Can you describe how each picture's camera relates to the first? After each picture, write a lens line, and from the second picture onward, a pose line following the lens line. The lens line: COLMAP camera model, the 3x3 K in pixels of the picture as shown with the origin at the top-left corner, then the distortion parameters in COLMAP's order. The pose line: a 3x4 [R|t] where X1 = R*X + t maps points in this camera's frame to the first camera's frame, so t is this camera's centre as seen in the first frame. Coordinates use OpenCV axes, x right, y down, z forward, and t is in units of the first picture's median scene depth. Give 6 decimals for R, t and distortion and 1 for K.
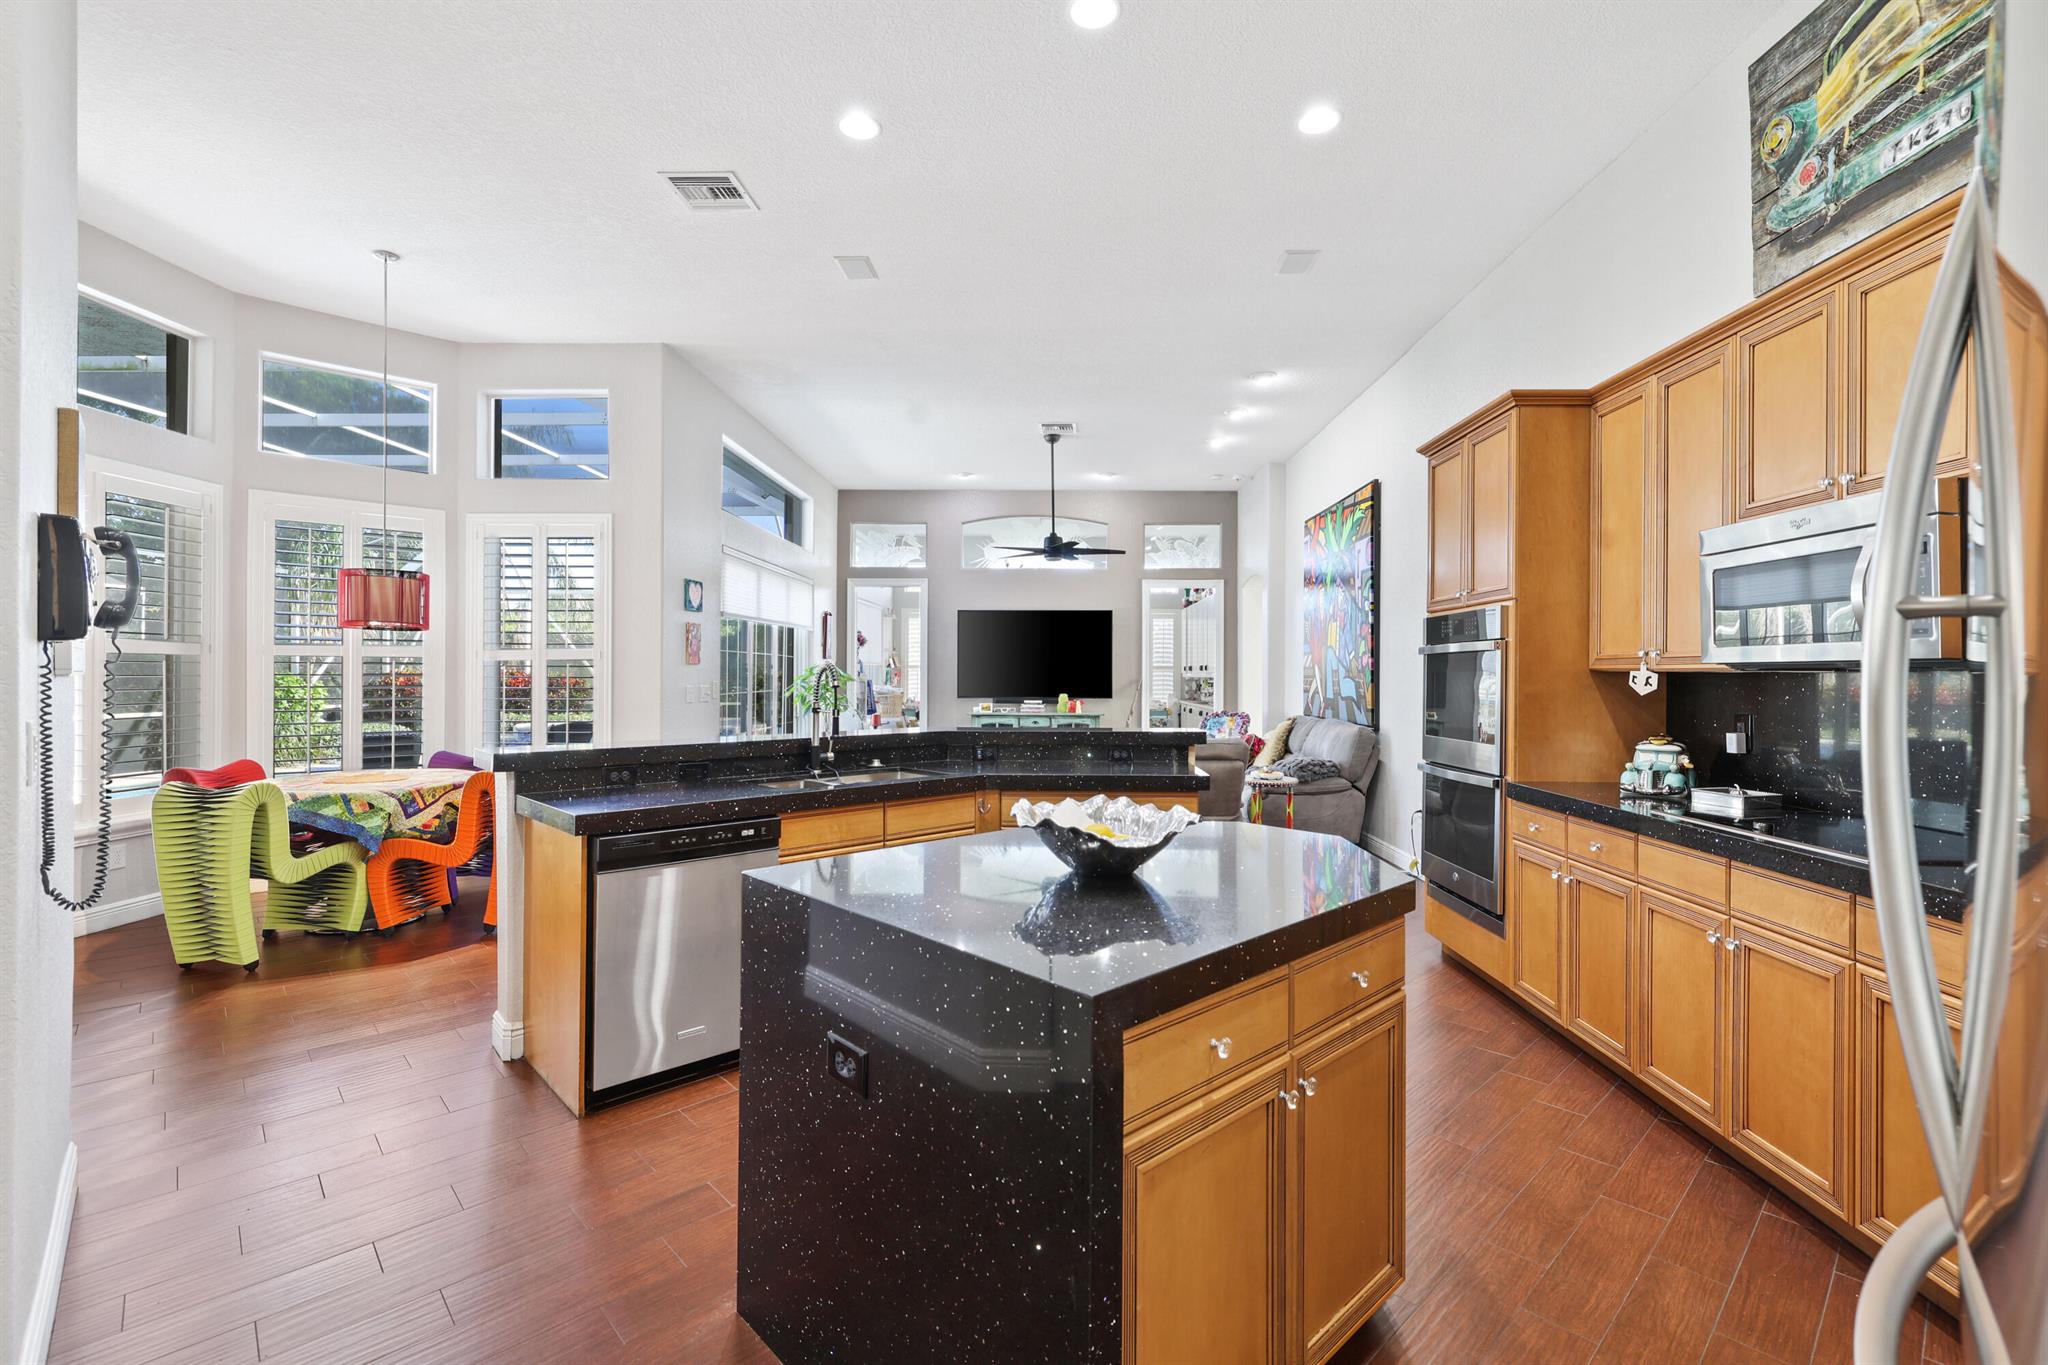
lens RADIAL K [[894.5, 0, 1007.2], [0, 894.5, 676.9], [0, 0, 1]] dist [-0.001081, 0.001437]
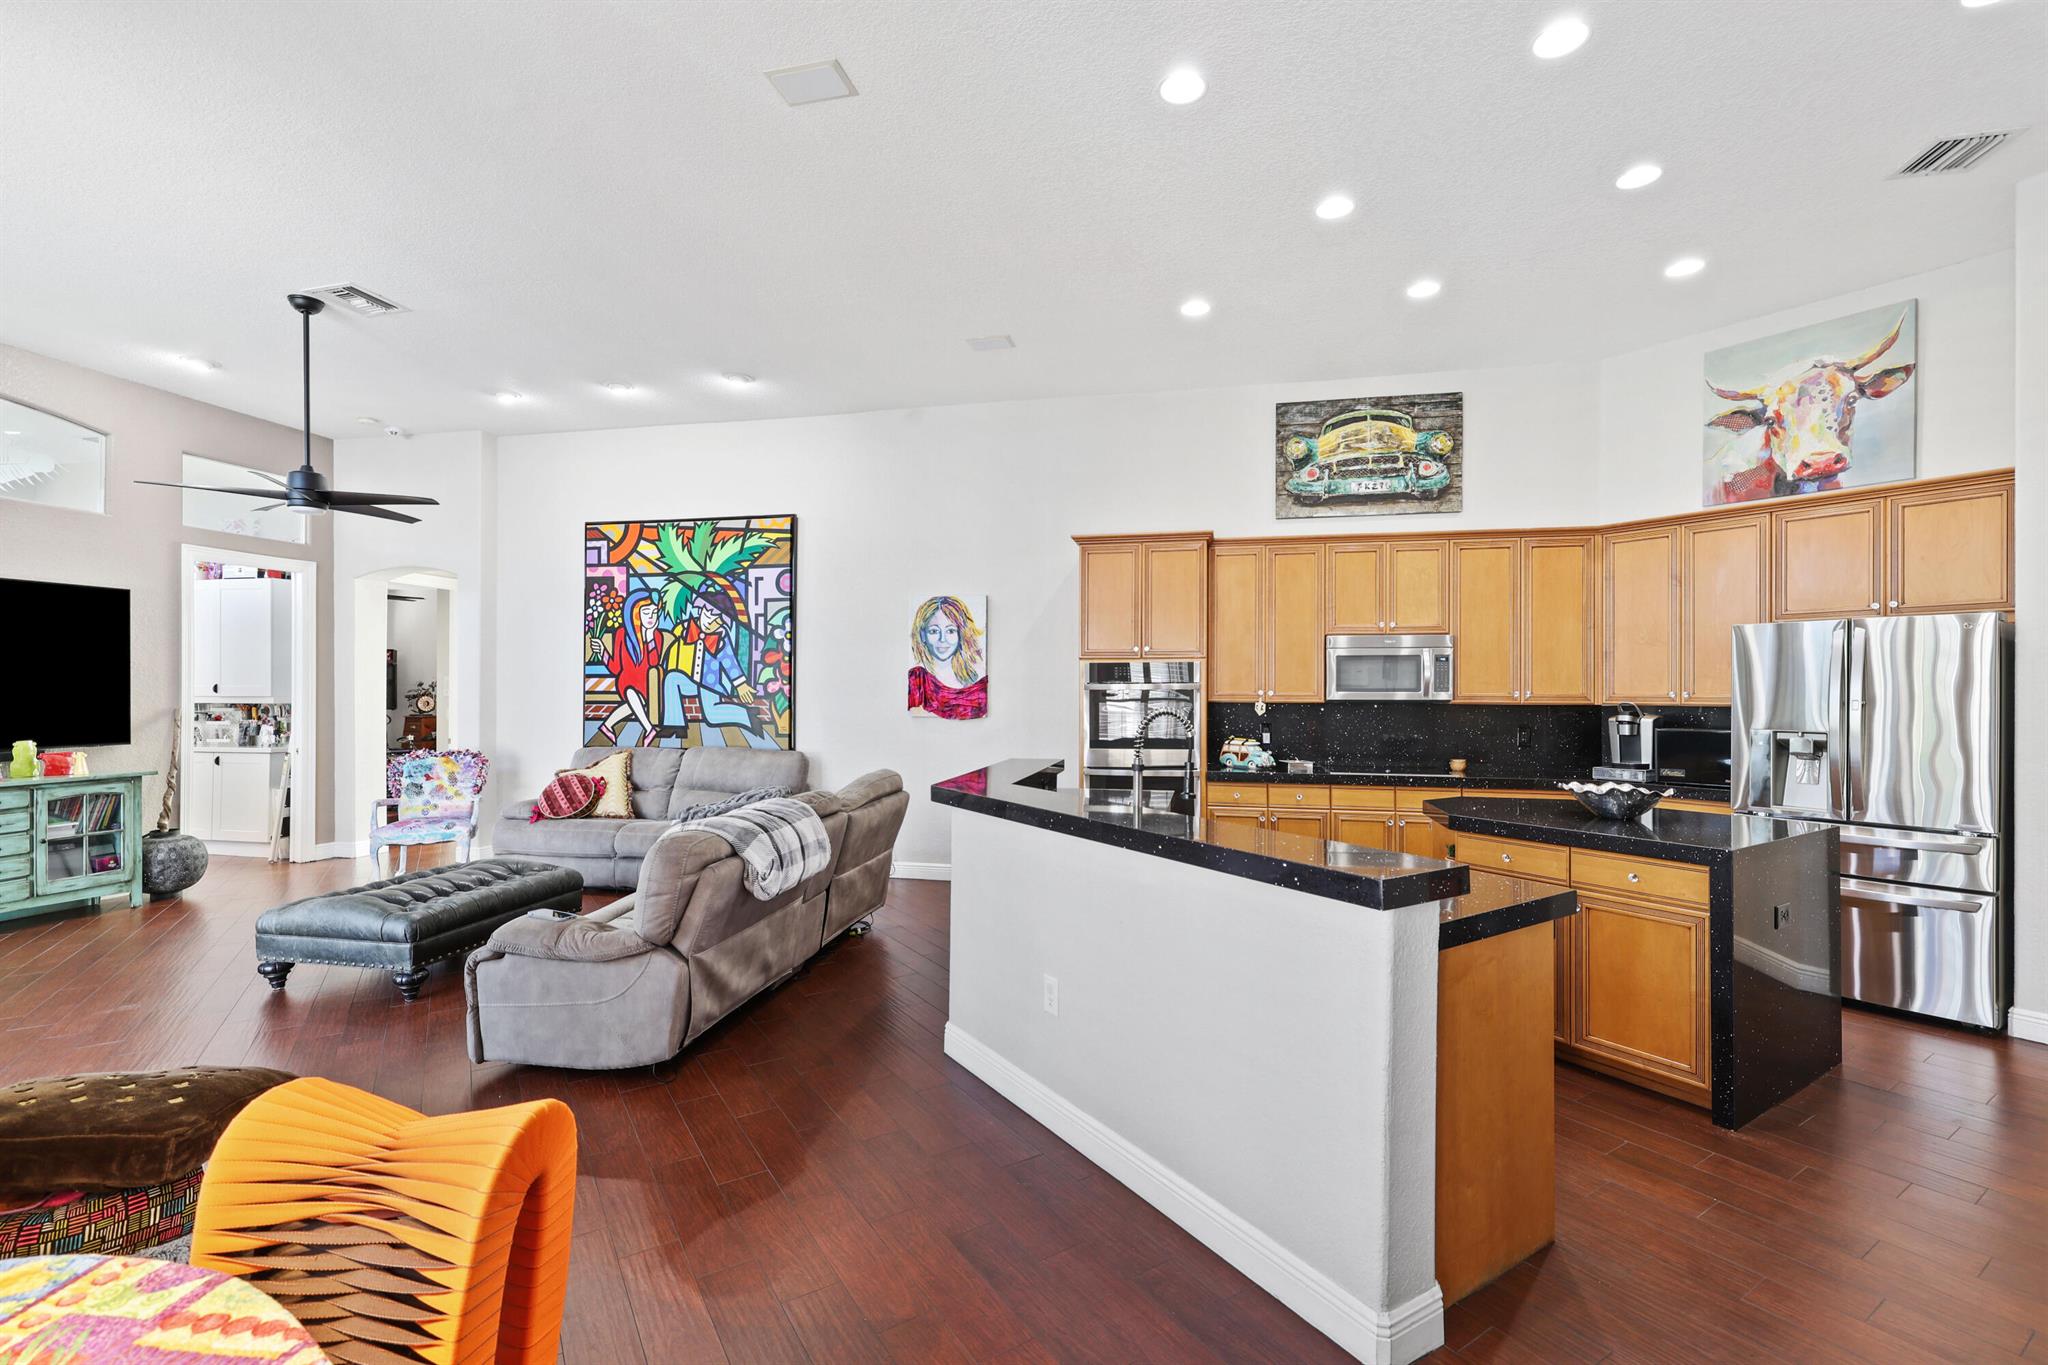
lens RADIAL K [[894.5, 0, 1016.6], [0, 894.5, 689.3], [0, 0, 1]] dist [-0.001081, 0.001437]
pose [[0.167836, -0.008596, 0.985777, -1.332261], [0.001359, 0.999963, 0.008489, -0.055930], [-0.985814, -0.000085, 0.167841, 1.304032]]
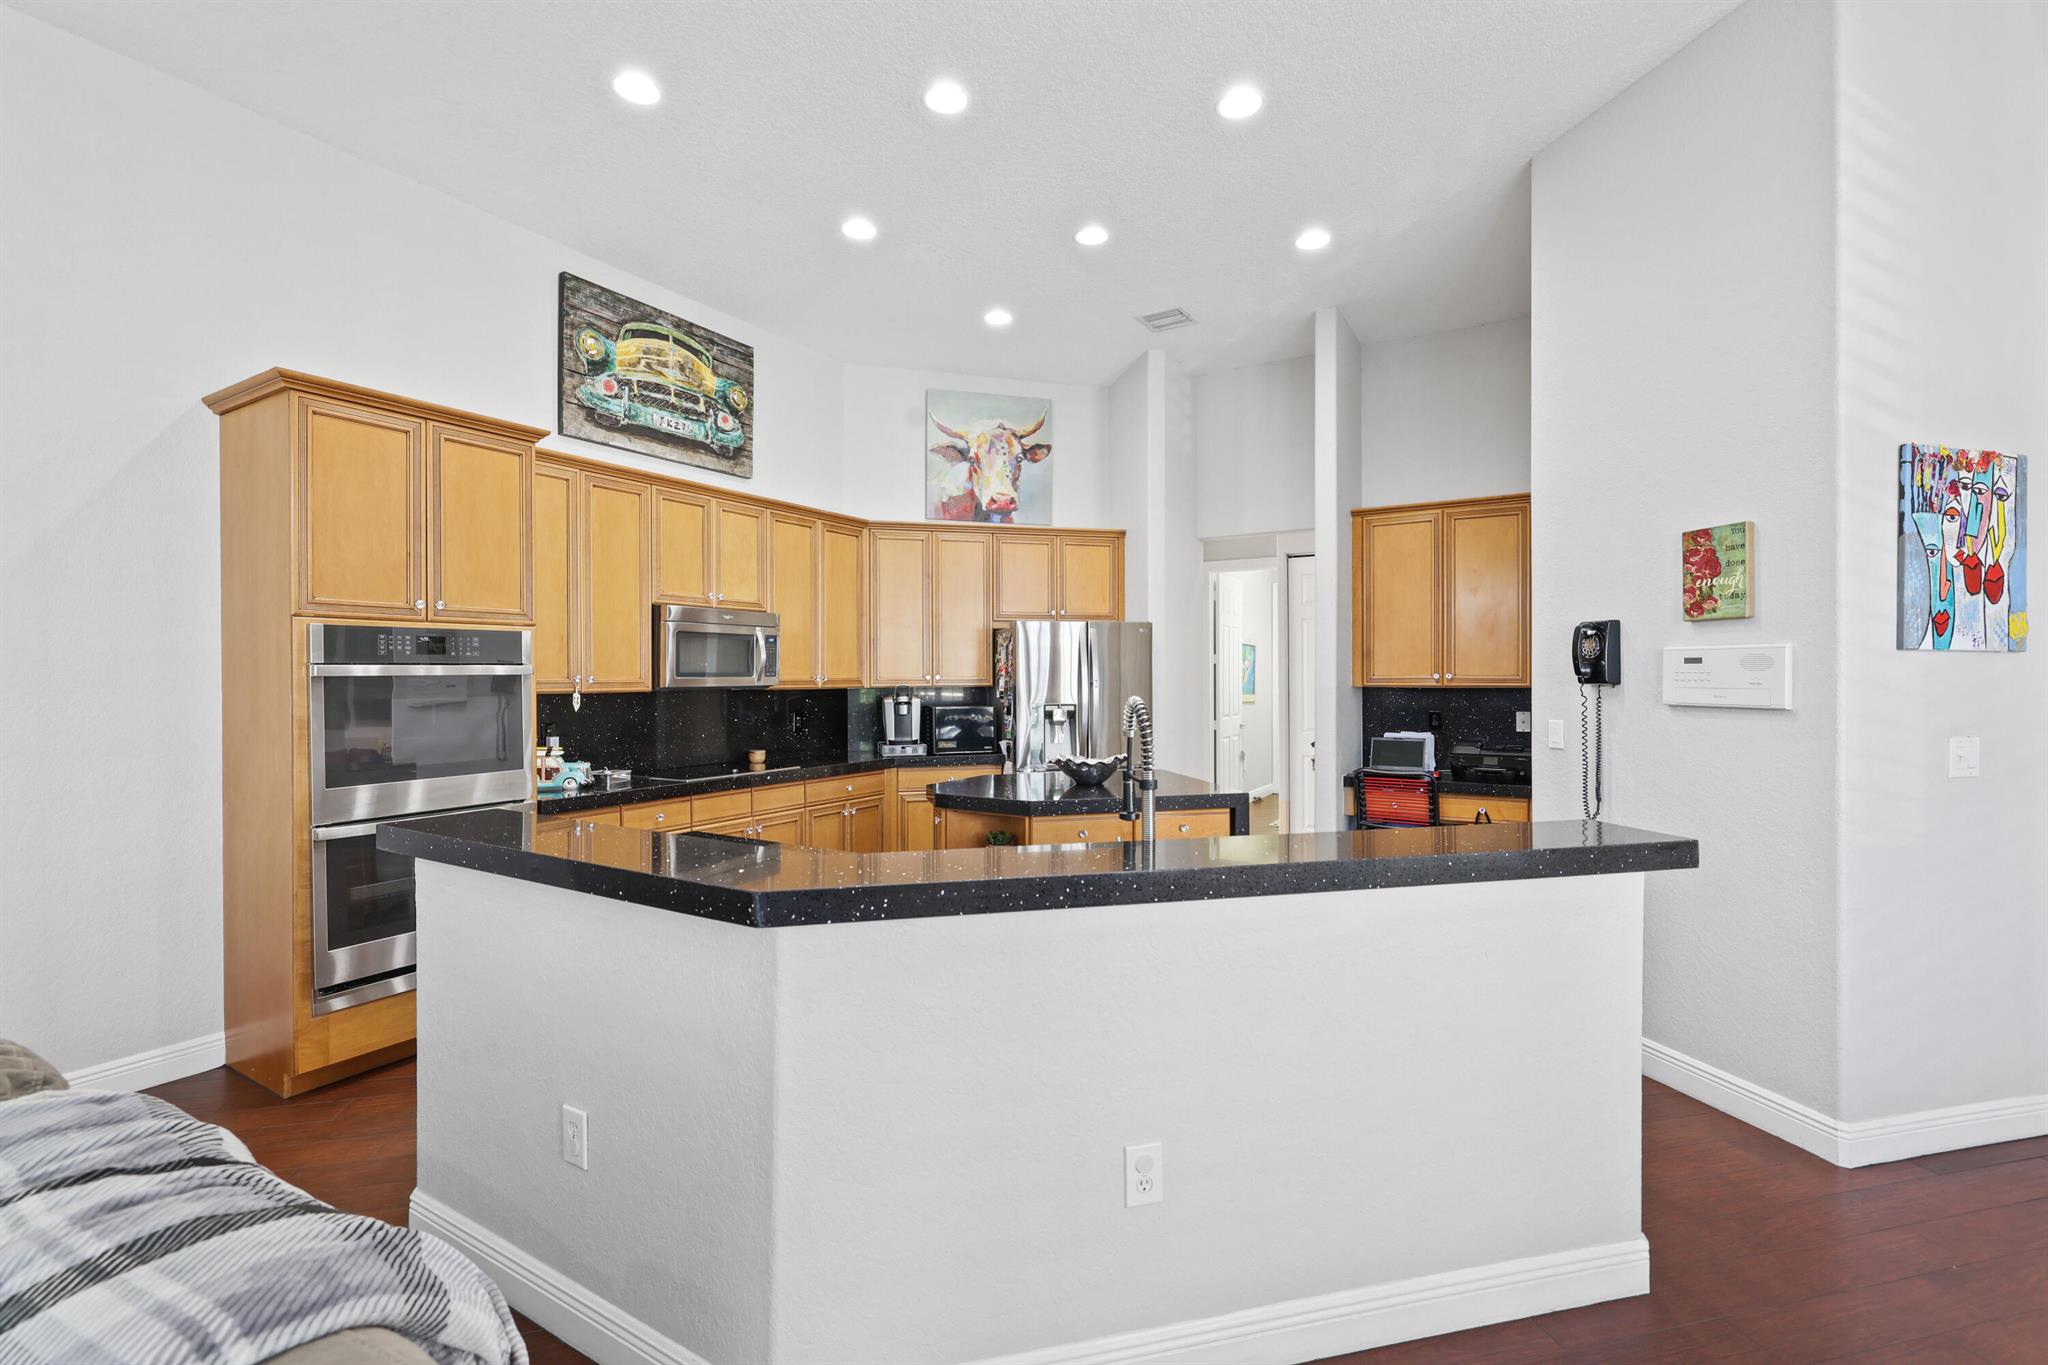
lens RADIAL K [[894.5, 0, 1031.0], [0, 894.5, 684.7], [0, 0, 1]] dist [-0.001081, 0.001437]
pose [[-0.881920, -0.011774, 0.471253, -0.539819], [-0.004016, 0.999839, 0.017464, -0.049173], [-0.471382, 0.013509, -0.881825, 2.020088]]
